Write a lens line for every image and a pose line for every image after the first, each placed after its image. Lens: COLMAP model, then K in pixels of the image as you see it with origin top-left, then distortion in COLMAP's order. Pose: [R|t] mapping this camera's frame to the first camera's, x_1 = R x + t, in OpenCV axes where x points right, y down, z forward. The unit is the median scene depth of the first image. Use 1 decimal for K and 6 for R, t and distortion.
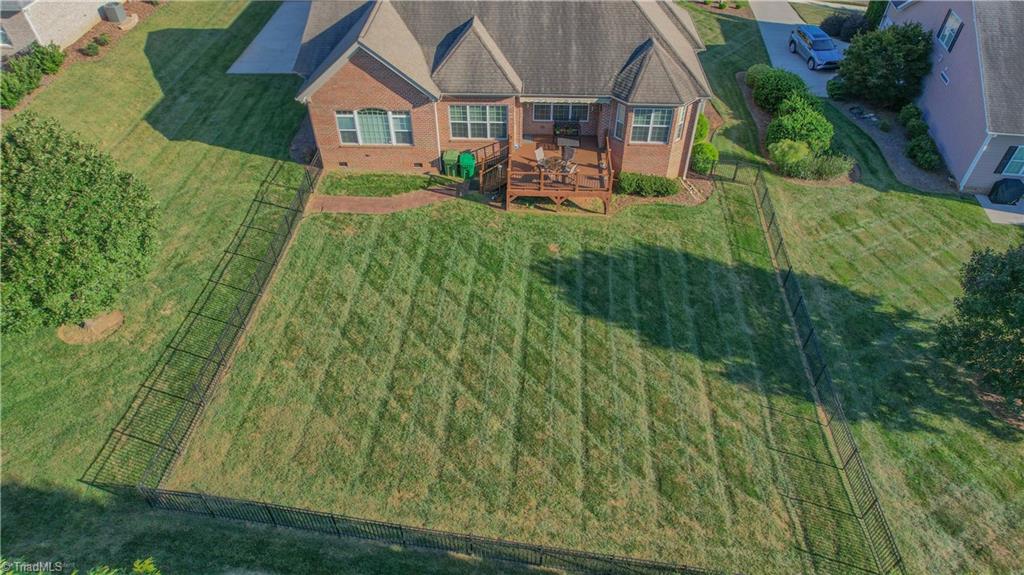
lens RADIAL K [[647.2, 0, 512.0], [0, 647.2, 287.5], [0, 0, 1]] dist [-0.065126, 0.043420]
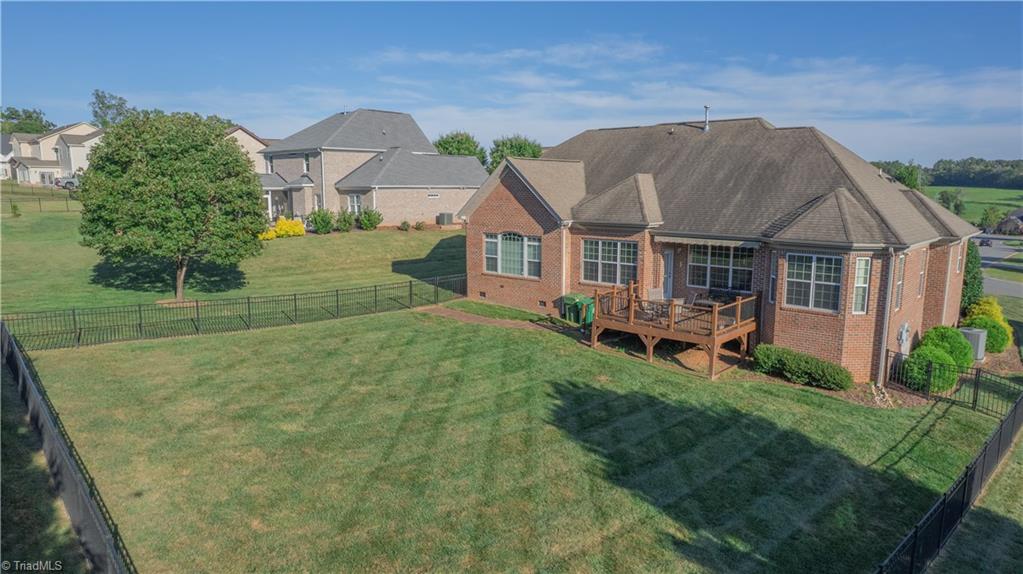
lens RADIAL K [[646.6, 0, 511.5], [0, 646.6, 287.0], [0, 0, 1]] dist [-0.065126, 0.043420]
pose [[0.765774, 0.105267, -0.634436, 0.405834], [-0.445014, 0.798923, -0.404580, 0.182555], [0.464277, 0.592150, 0.658639, 0.384923]]
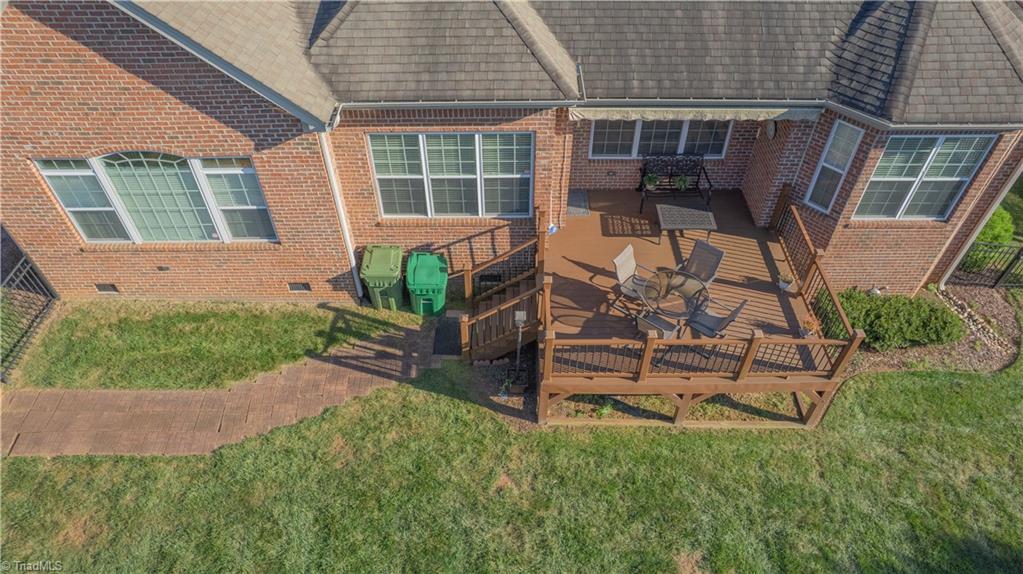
lens RADIAL K [[646.6, 0, 511.5], [0, 646.6, 287.0], [0, 0, 1]] dist [-0.065126, 0.043420]
pose [[0.999000, -0.029265, 0.033798, -0.033374], [0.027836, 0.998730, 0.041984, -0.209469], [-0.034984, -0.041001, 0.998546, 0.635166]]
